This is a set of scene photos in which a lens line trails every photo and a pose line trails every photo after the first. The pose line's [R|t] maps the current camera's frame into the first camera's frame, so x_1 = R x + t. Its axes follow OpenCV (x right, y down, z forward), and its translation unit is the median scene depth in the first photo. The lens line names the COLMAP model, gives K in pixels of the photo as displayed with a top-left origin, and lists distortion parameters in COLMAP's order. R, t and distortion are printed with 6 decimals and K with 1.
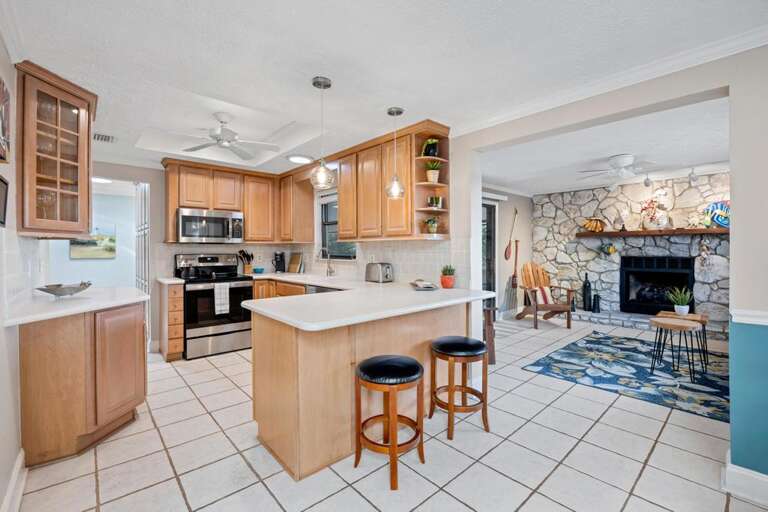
lens RADIAL K [[334.5, 0, 381.6], [0, 334.5, 253.4], [0, 0, 1]] dist [-0.017575, 0.000777]
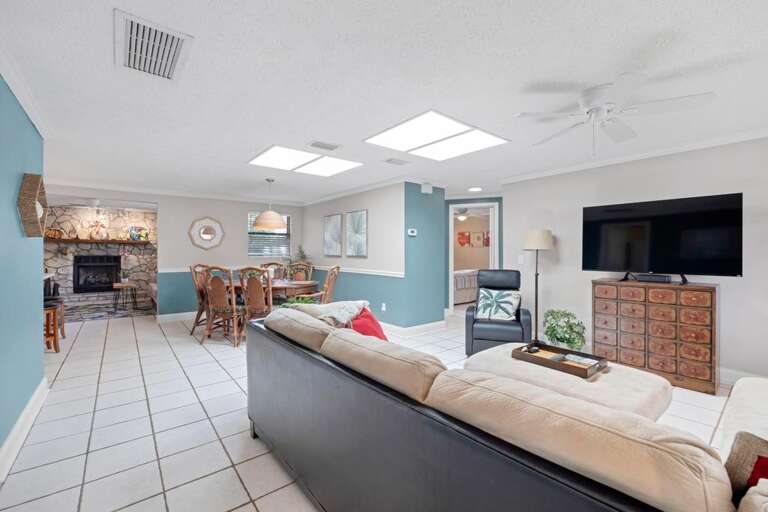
lens RADIAL K [[325.9, 0, 372.5], [0, 325.9, 252.7], [0, 0, 1]] dist [-0.005752, -0.000034]
pose [[0.066458, 0.003425, 0.997783, -0.719405], [0.005445, 0.999978, -0.003795, 0.008266], [-0.997774, 0.005685, 0.066438, -0.482455]]
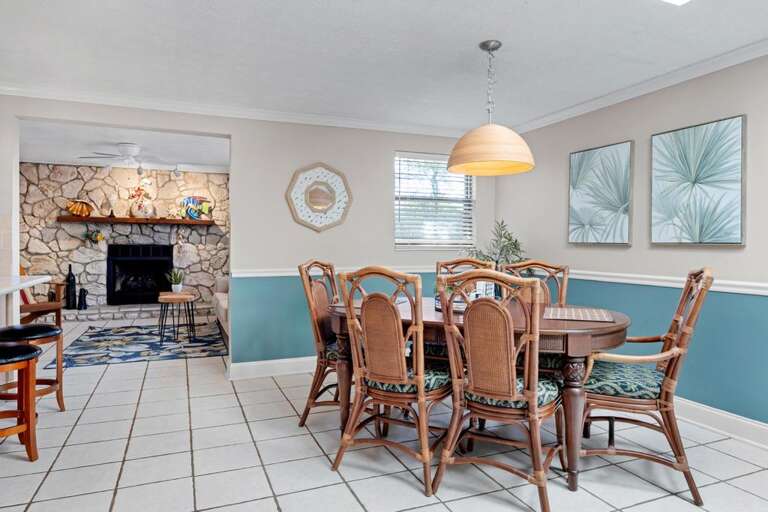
lens RADIAL K [[491.1, 0, 376.9], [0, 491.1, 246.2], [0, 0, 1]] dist [-0.002175, -0.000431]
pose [[0.337574, 0.003050, 0.941294, -0.345581], [0.000497, 0.999994, -0.003419, 0.020468], [-0.941299, 0.001622, 0.337570, -0.179411]]
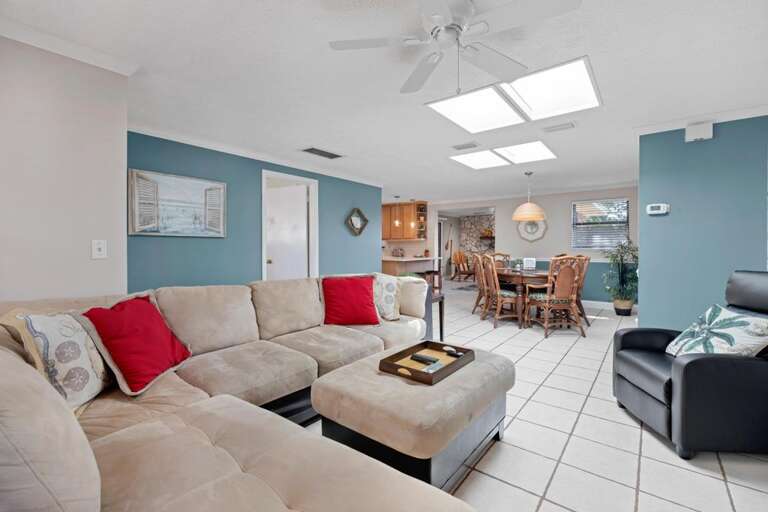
lens RADIAL K [[334.5, 0, 386.3], [0, 334.5, 255.3], [0, 0, 1]] dist [-0.017575, 0.000777]
pose [[0.984978, 0.002958, 0.172652, -0.380791], [-0.005602, 0.999874, 0.014829, 0.028223], [-0.172586, -0.015573, 0.984871, -1.066007]]
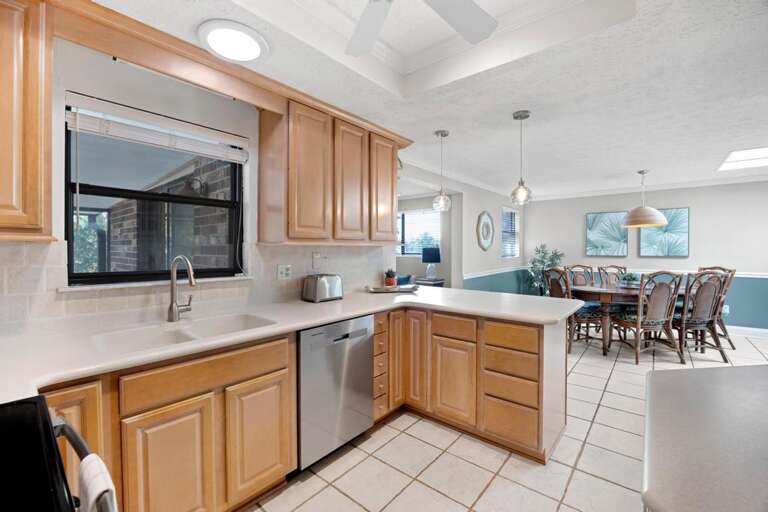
lens RADIAL K [[334.5, 0, 382.5], [0, 334.5, 252.1], [0, 0, 1]] dist [-0.017575, 0.000777]
pose [[-0.141403, 0.000572, 0.989952, -0.541104], [0.014159, 0.999899, 0.001445, -0.012257], [-0.989851, 0.014221, -0.141397, 0.707277]]
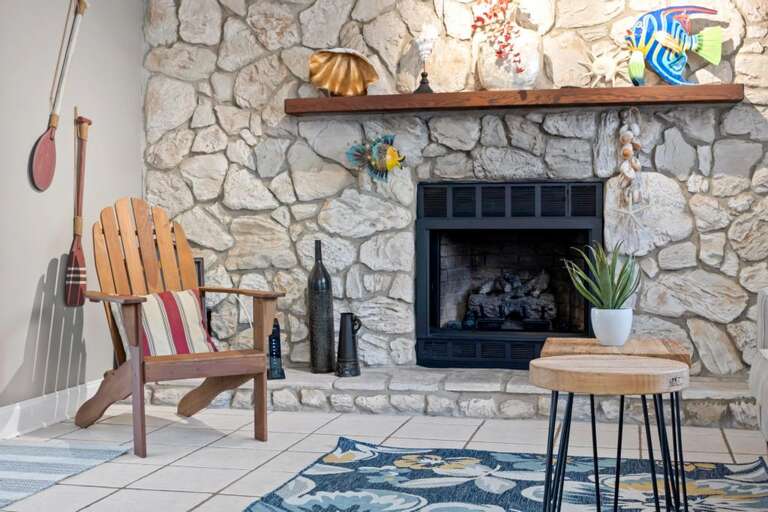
lens RADIAL K [[1022.4, 0, 380.9], [0, 1022.4, 249.8], [0, 0, 1]] dist [-0.023977, 0.000000]
pose [[0.823082, -0.008200, 0.567863, 0.191543], [0.004884, 0.999961, 0.007361, 0.071993], [-0.567901, -0.003285, 0.823090, 0.291013]]
